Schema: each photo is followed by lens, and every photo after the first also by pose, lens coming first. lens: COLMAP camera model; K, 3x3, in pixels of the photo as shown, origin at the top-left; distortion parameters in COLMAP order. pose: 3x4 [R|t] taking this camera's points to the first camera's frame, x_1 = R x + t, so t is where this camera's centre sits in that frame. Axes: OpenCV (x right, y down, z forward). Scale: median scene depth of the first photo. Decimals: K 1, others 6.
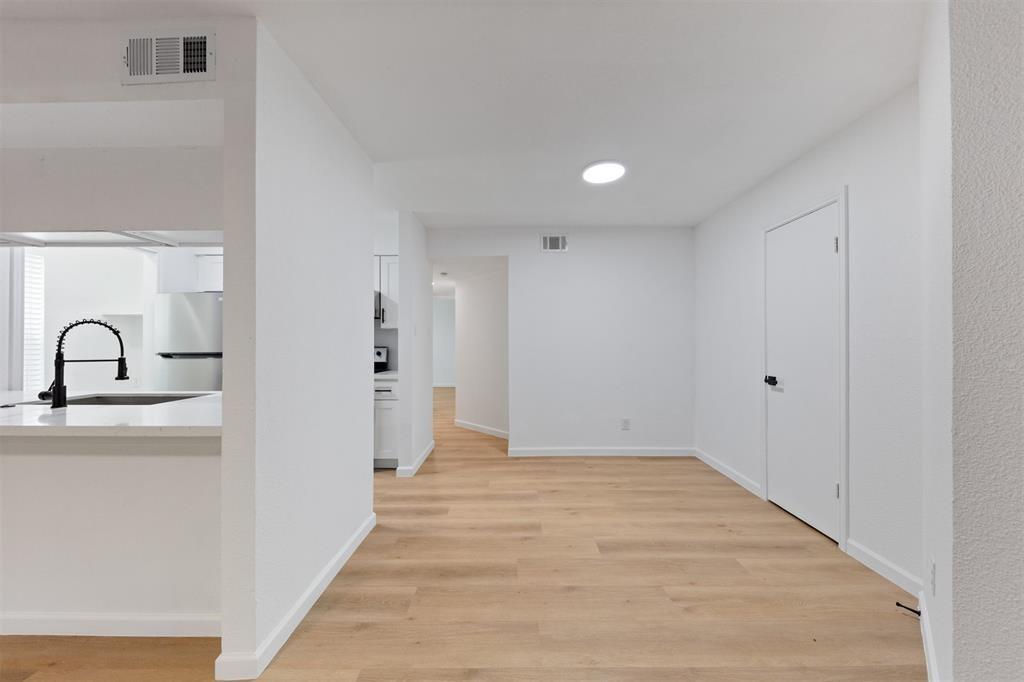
lens RADIAL K [[359.3, 0, 512.9], [0, 359.3, 338.3], [0, 0, 1]] dist [-0.000572, -0.000384]
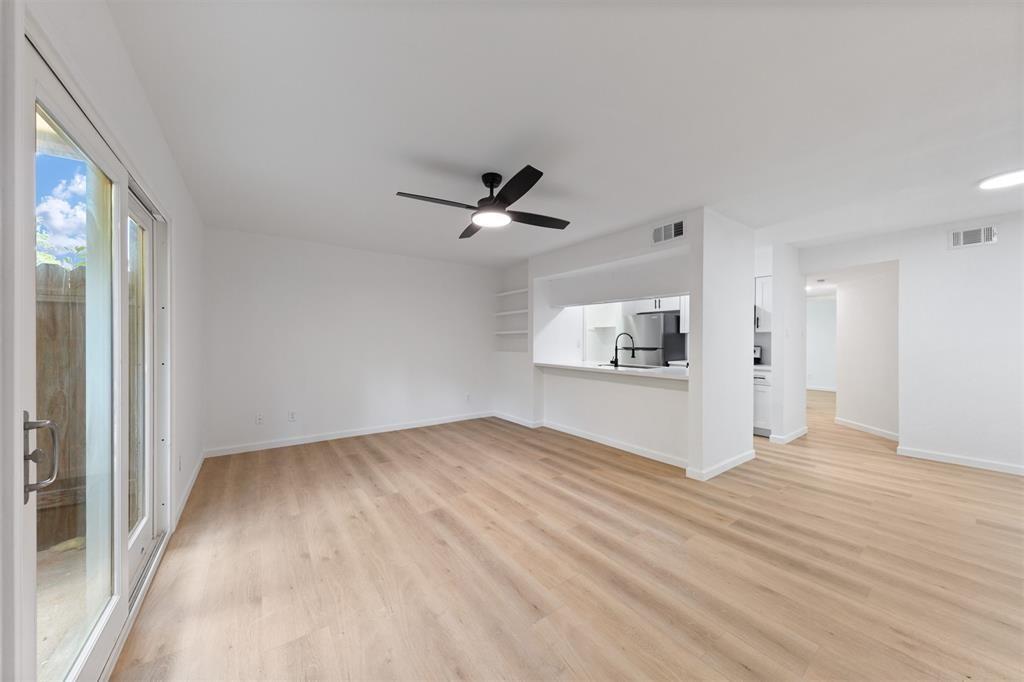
lens RADIAL K [[351.8, 0, 512.0], [0, 351.8, 339.7], [0, 0, 1]] dist [0.002225, -0.001432]
pose [[0.592194, 0.003494, -0.805788, 0.188714], [0.002315, 0.999979, 0.006037, -0.012274], [0.805792, -0.005440, 0.592173, -0.635152]]
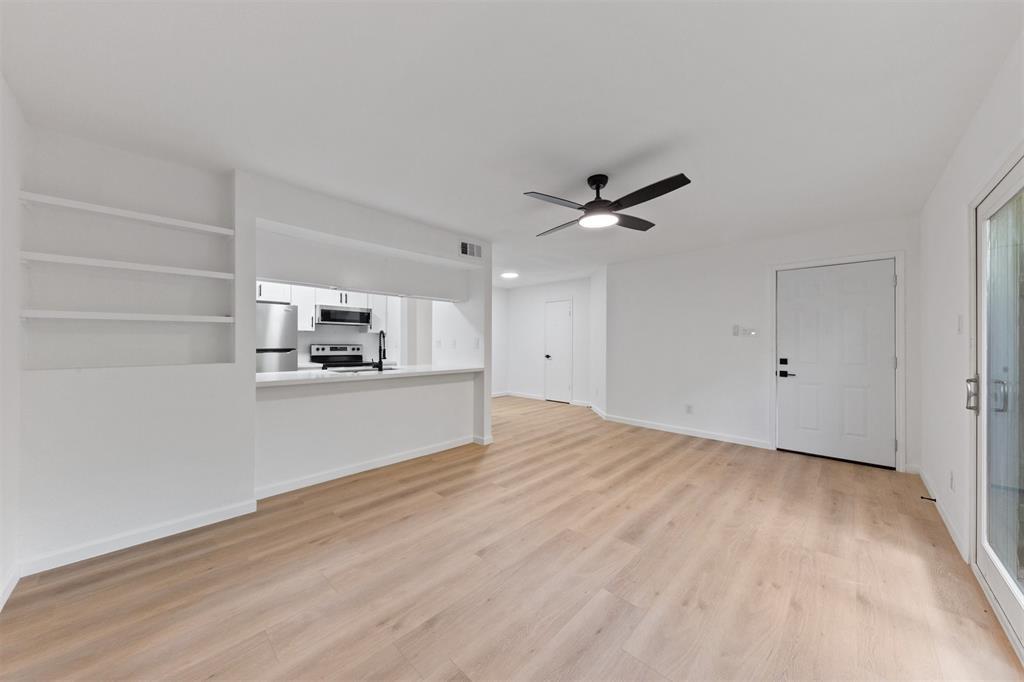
lens RADIAL K [[351.8, 0, 514.2], [0, 351.8, 338.9], [0, 0, 1]] dist [0.002225, -0.001432]
pose [[0.681445, 0.012441, 0.731764, -1.311292], [-0.013655, 0.999898, -0.004284, -0.003041], [-0.731742, -0.007073, 0.681545, -0.605746]]
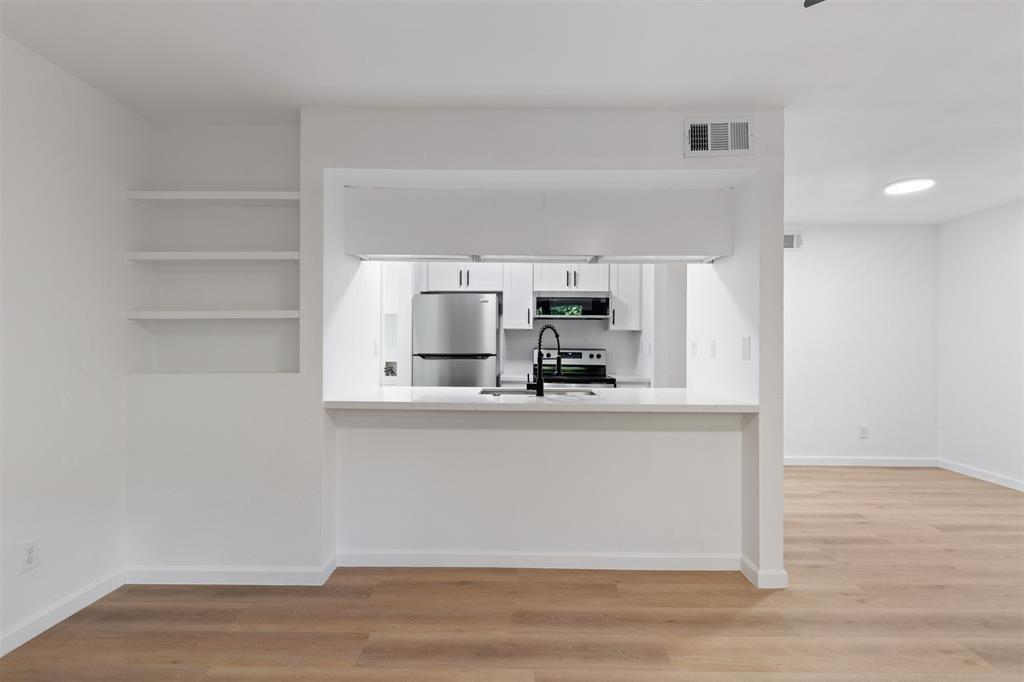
lens RADIAL K [[492.9, 0, 518.6], [0, 492.9, 340.0], [0, 0, 1]] dist [0.003389, -0.000189]
pose [[0.999947, 0.007495, -0.007088, -0.766465], [-0.007480, 0.999970, 0.002167, -0.002314], [0.007105, -0.002114, 0.999973, -0.402502]]
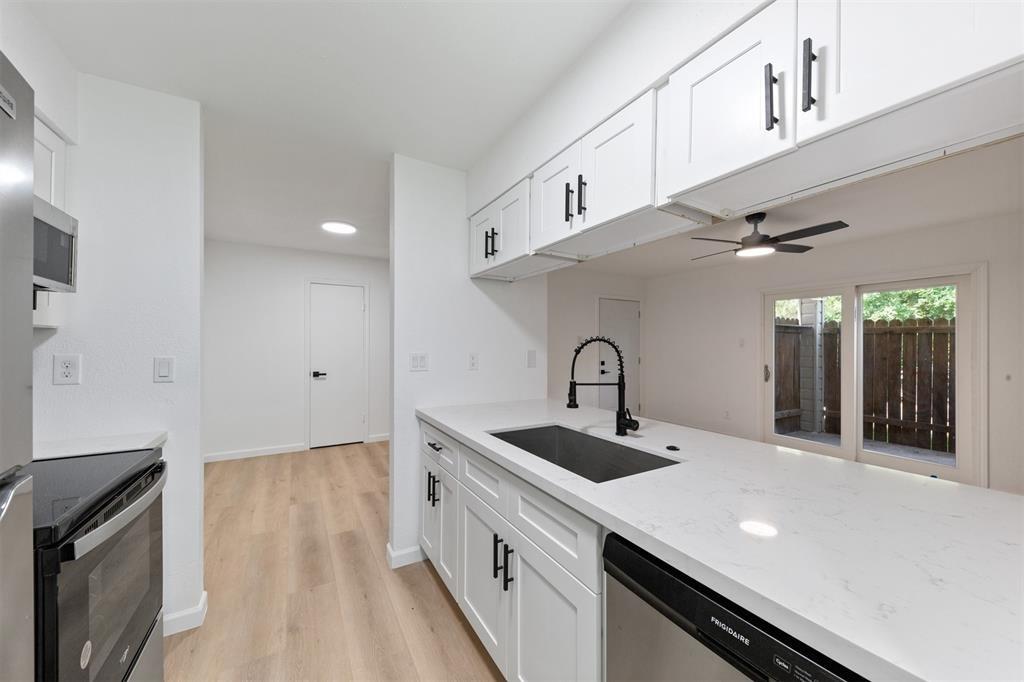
lens RADIAL K [[375.5, 0, 513.2], [0, 375.5, 344.4], [0, 0, 1]] dist [-0.001883, -0.000683]
pose [[-0.509807, -0.000742, 0.860289, -1.112076], [-0.012503, 0.999900, -0.006546, -0.017286], [-0.860198, -0.014094, -0.509765, 0.994215]]
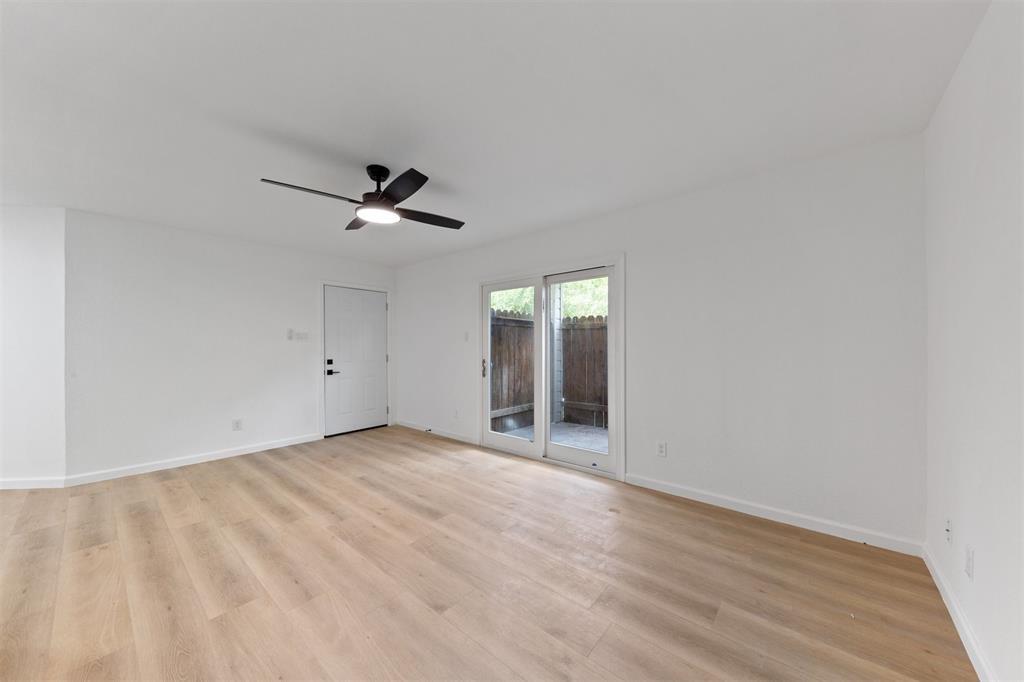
lens RADIAL K [[351.8, 0, 513.2], [0, 351.8, 346.2], [0, 0, 1]] dist [0.002225, -0.001432]
pose [[-0.772921, 0.005405, 0.634479, -1.287532], [-0.000011, 0.999964, -0.008532, 0.006067], [-0.634502, -0.006601, -0.772893, 0.264818]]
